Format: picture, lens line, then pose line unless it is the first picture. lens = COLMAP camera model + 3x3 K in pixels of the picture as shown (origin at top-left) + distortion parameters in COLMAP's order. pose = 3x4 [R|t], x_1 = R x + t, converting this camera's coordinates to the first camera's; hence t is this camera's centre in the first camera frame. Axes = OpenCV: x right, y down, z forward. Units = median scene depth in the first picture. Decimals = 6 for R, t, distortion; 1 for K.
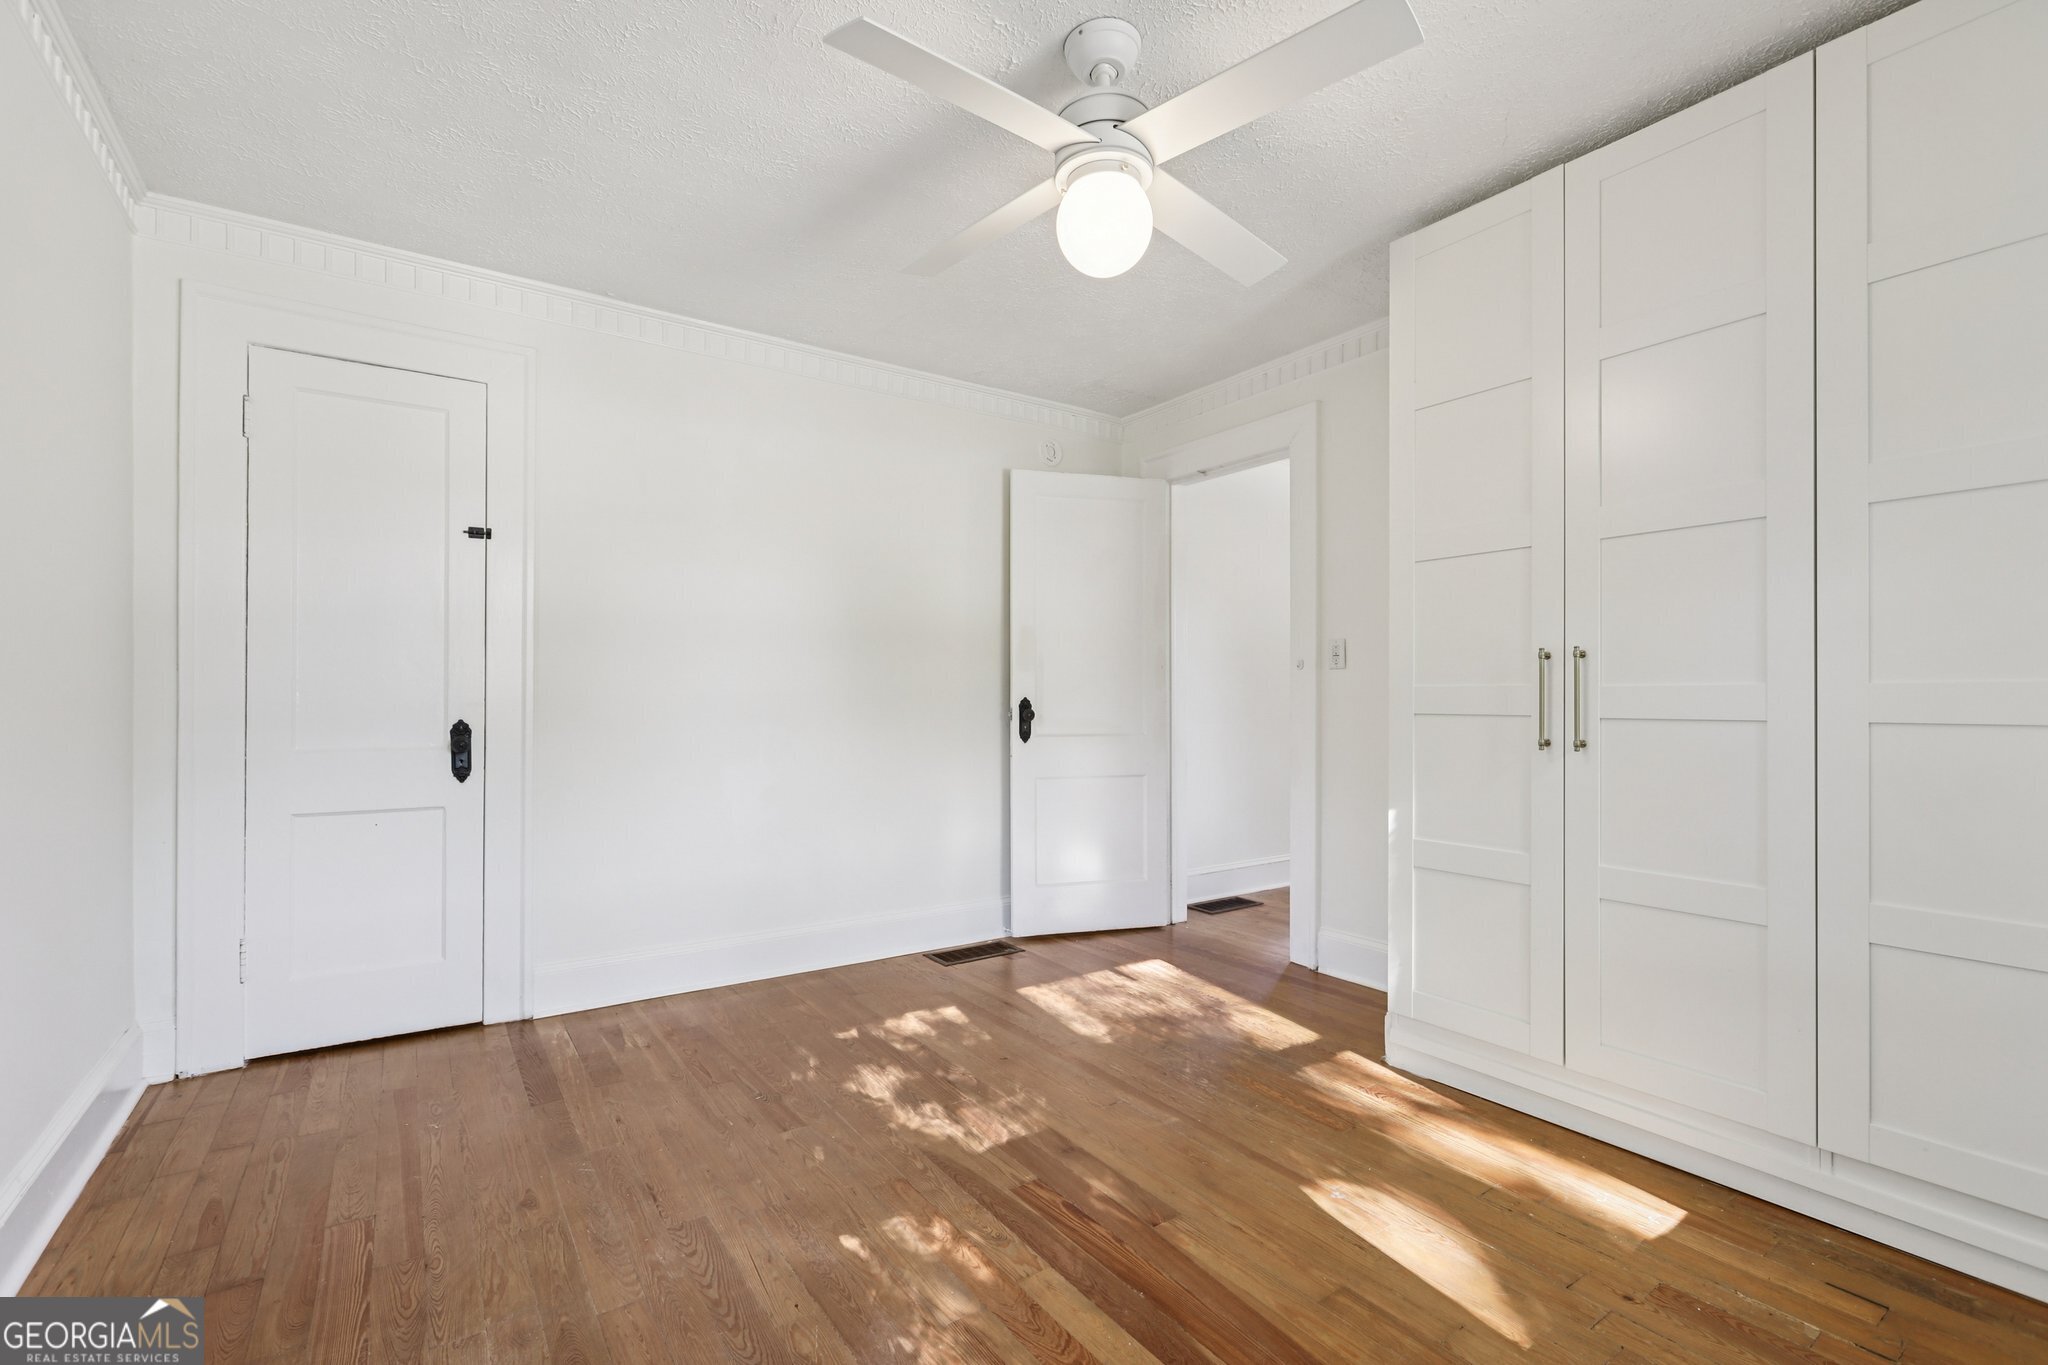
lens RADIAL K [[915.0, 0, 1034.3], [0, 915.0, 691.5], [0, 0, 1]] dist [-0.003581, 0.003584]
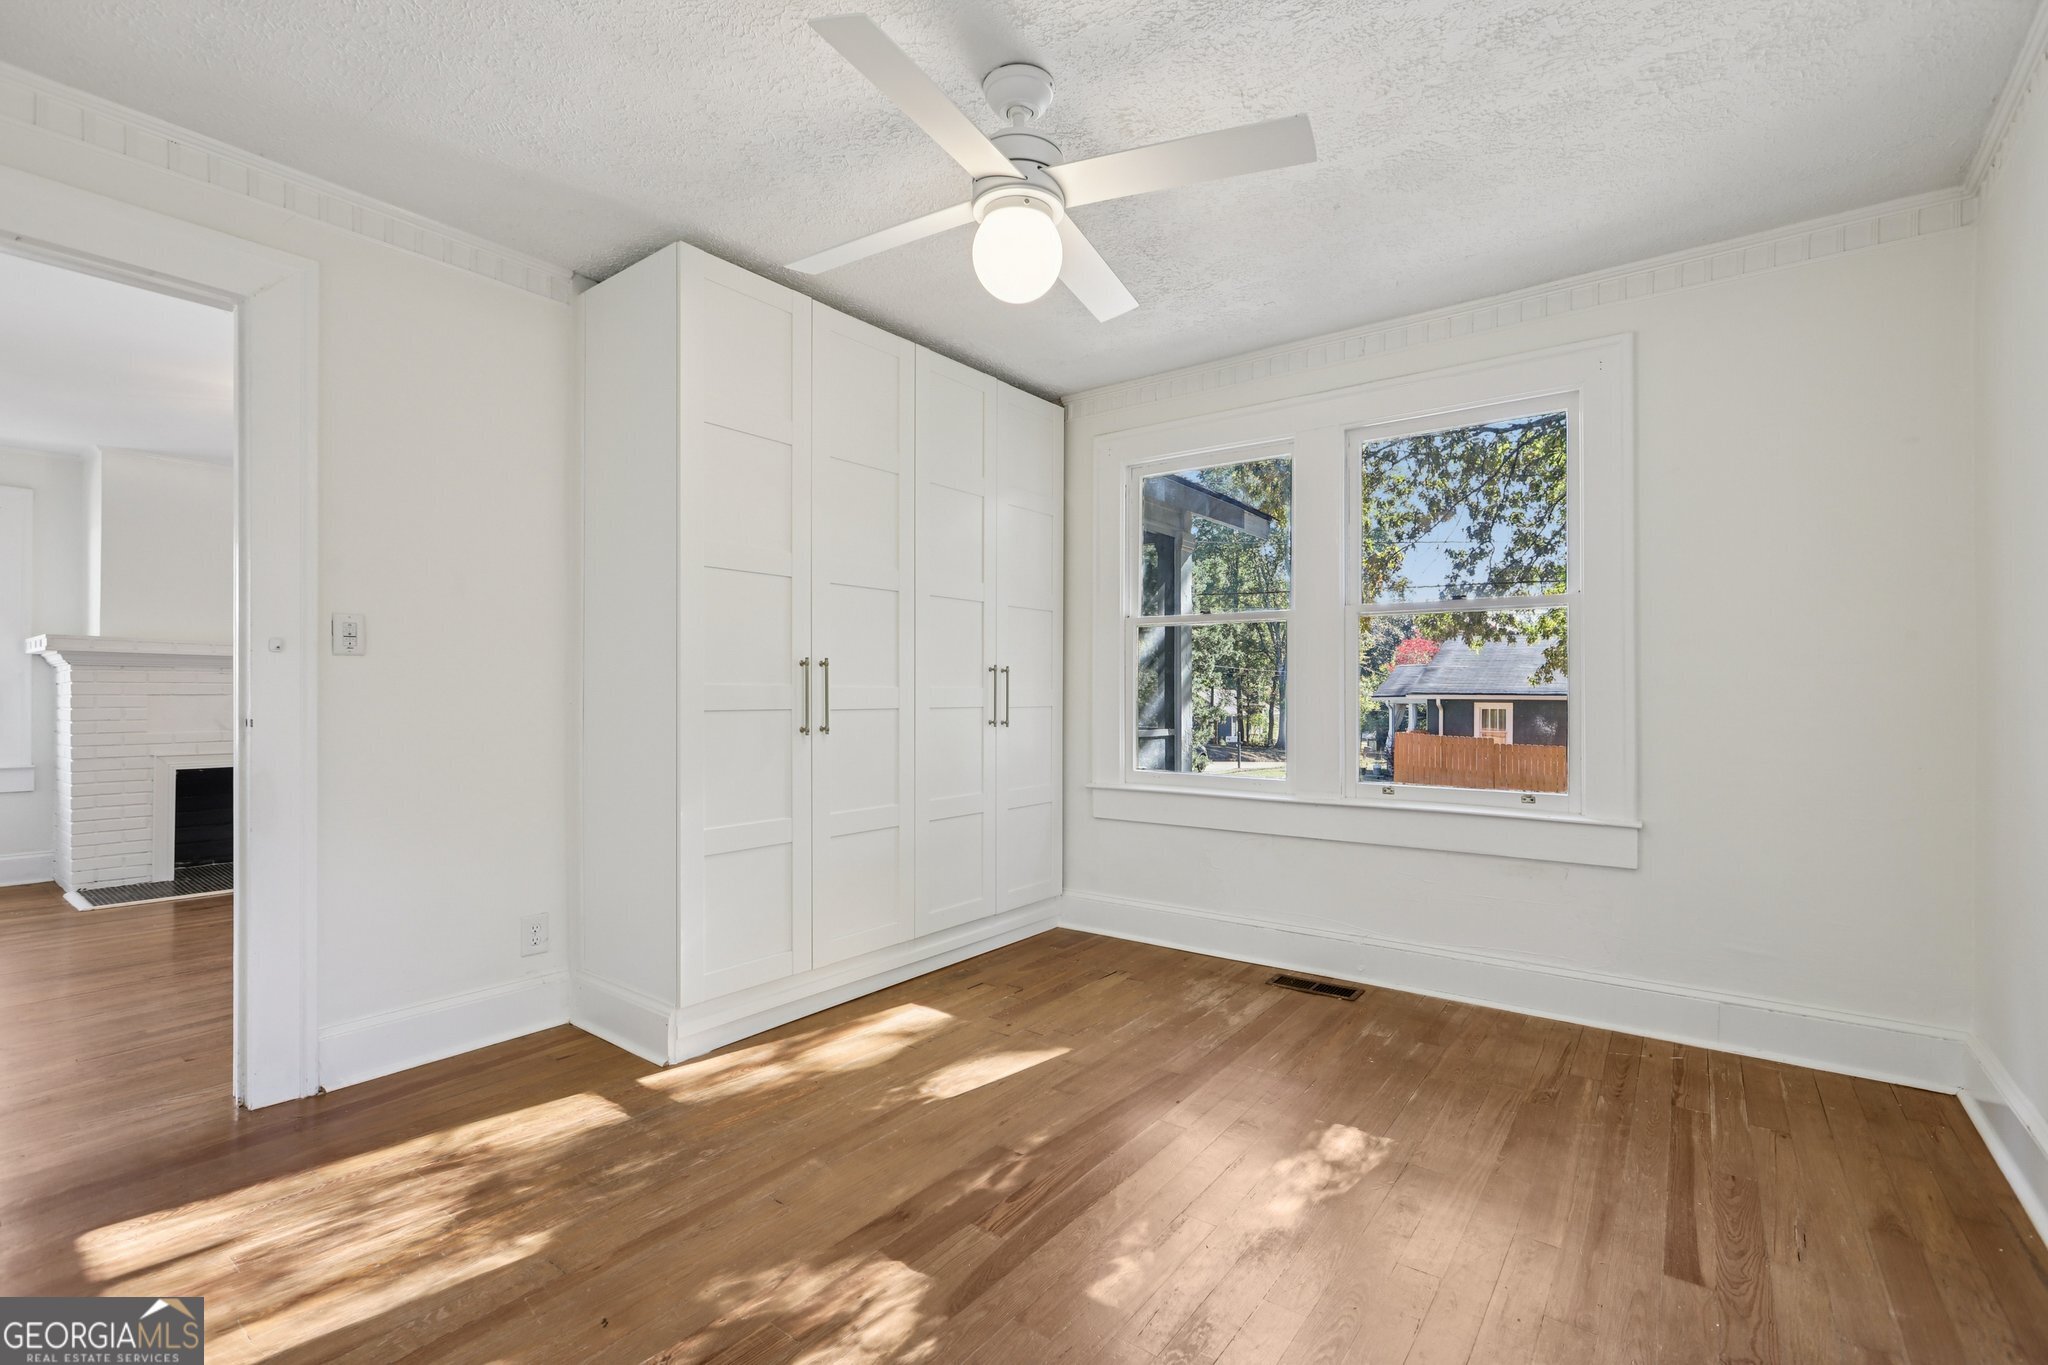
lens RADIAL K [[915.0, 0, 1030.1], [0, 915.0, 690.6], [0, 0, 1]] dist [-0.003581, 0.003584]
pose [[-0.308300, 0.001439, 0.951288, -0.790325], [-0.006505, 0.999972, -0.003620, 0.003001], [-0.951267, -0.007304, -0.308282, 1.100102]]
